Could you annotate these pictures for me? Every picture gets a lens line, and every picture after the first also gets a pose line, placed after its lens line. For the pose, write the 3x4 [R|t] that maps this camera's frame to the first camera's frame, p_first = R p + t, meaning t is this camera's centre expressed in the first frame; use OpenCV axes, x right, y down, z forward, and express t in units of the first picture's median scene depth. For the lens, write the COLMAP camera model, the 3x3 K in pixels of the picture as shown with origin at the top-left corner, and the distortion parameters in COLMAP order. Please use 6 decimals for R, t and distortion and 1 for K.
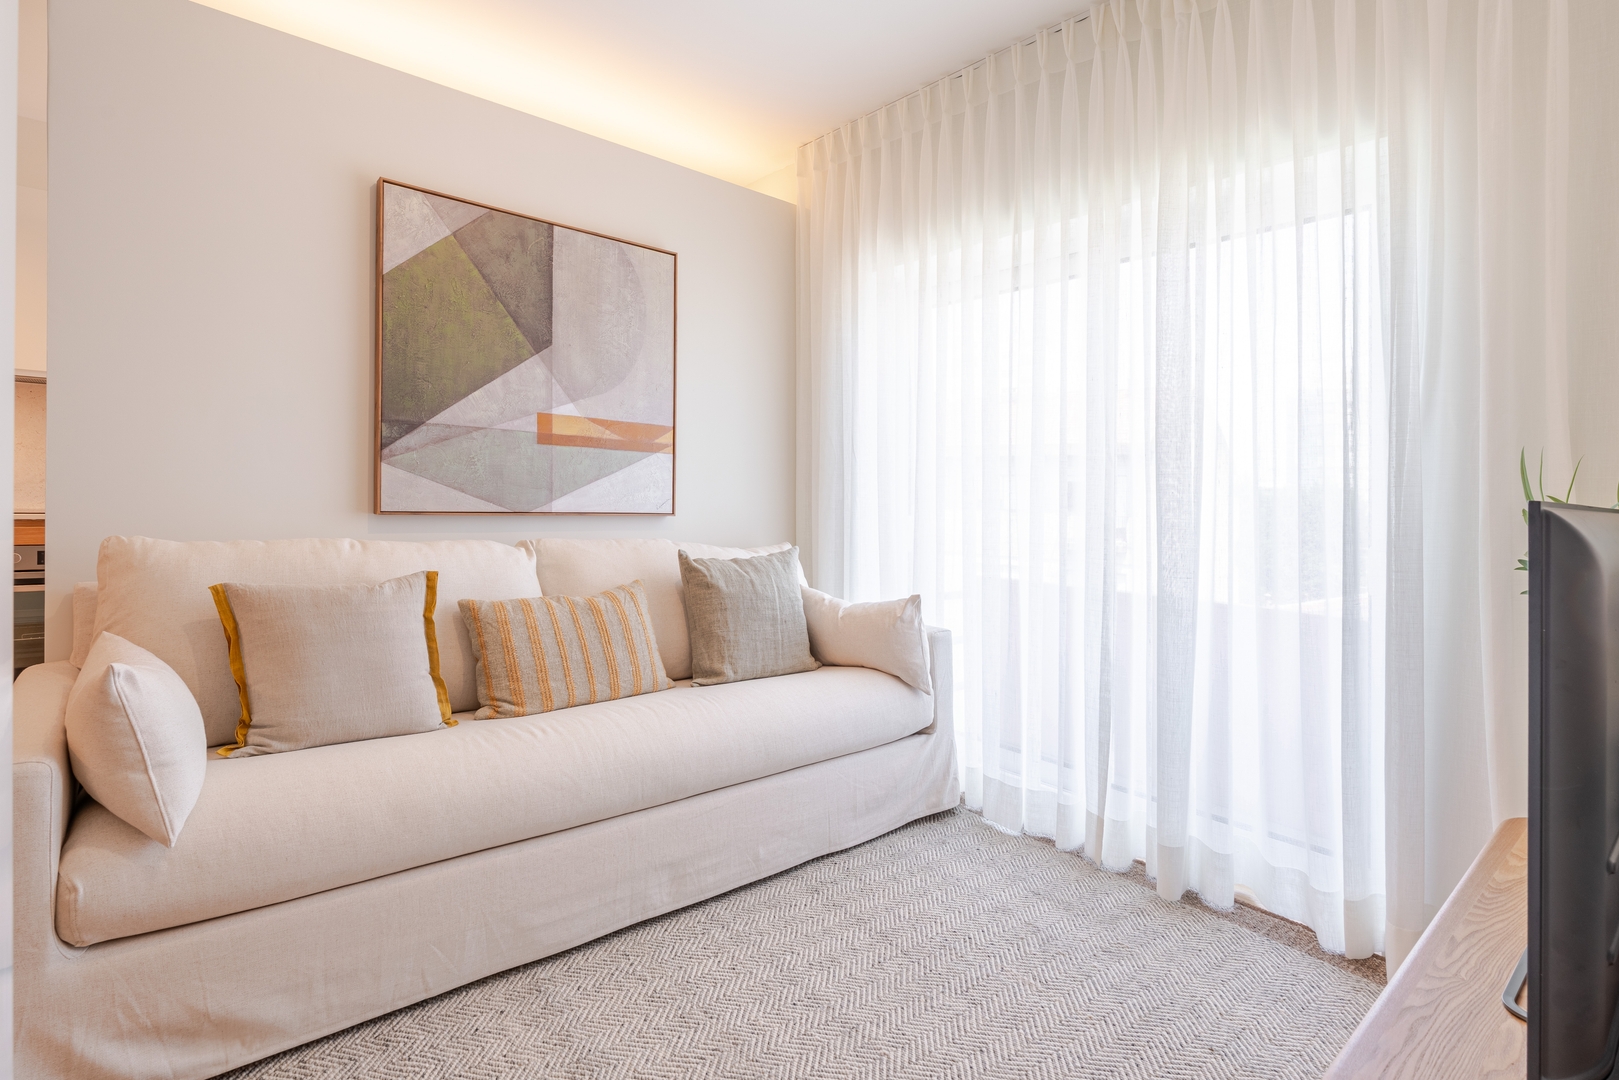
lens RADIAL K [[780.3, 0, 815.8], [0, 780.3, 476.8], [0, 0, 1]] dist [-0.002759, 0.000651]
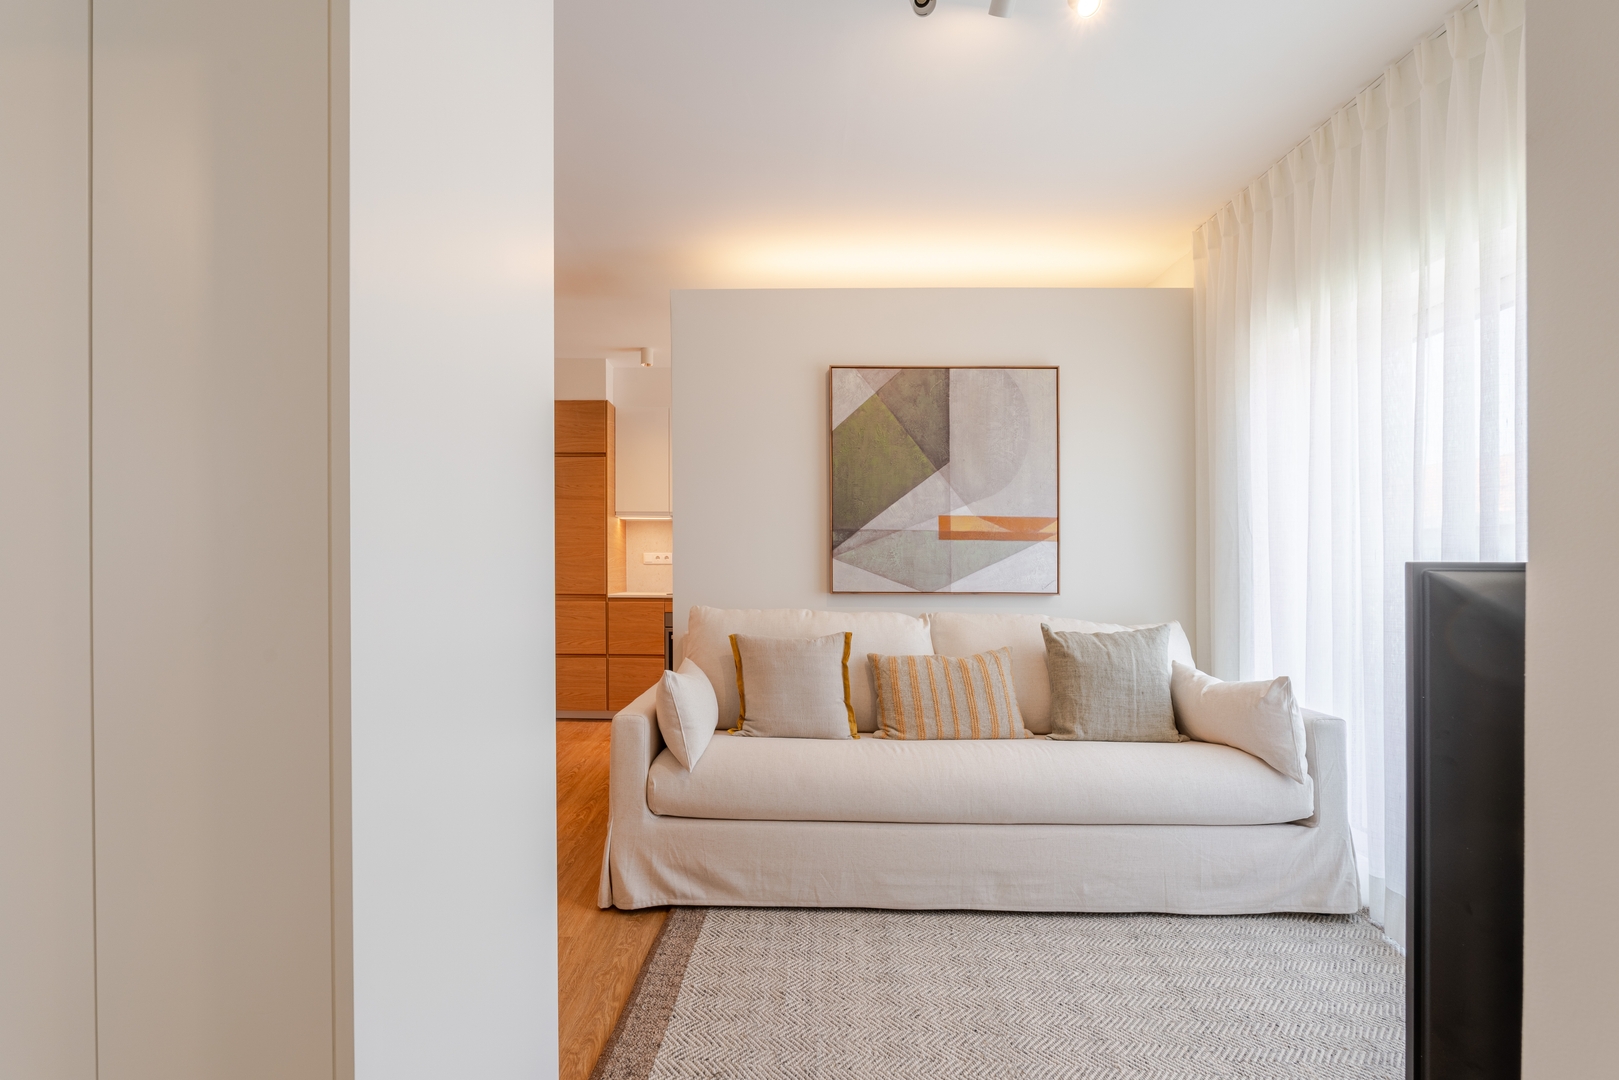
lens RADIAL K [[733.5, 0, 808.6], [0, 733.5, 549.1], [0, 0, 1]] dist [0.001290, 0.000214]
pose [[0.744504, -0.043371, -0.666208, 0.310501], [0.031711, 0.999059, -0.029602, 0.003252], [0.666864, 0.000913, 0.745179, -0.060571]]
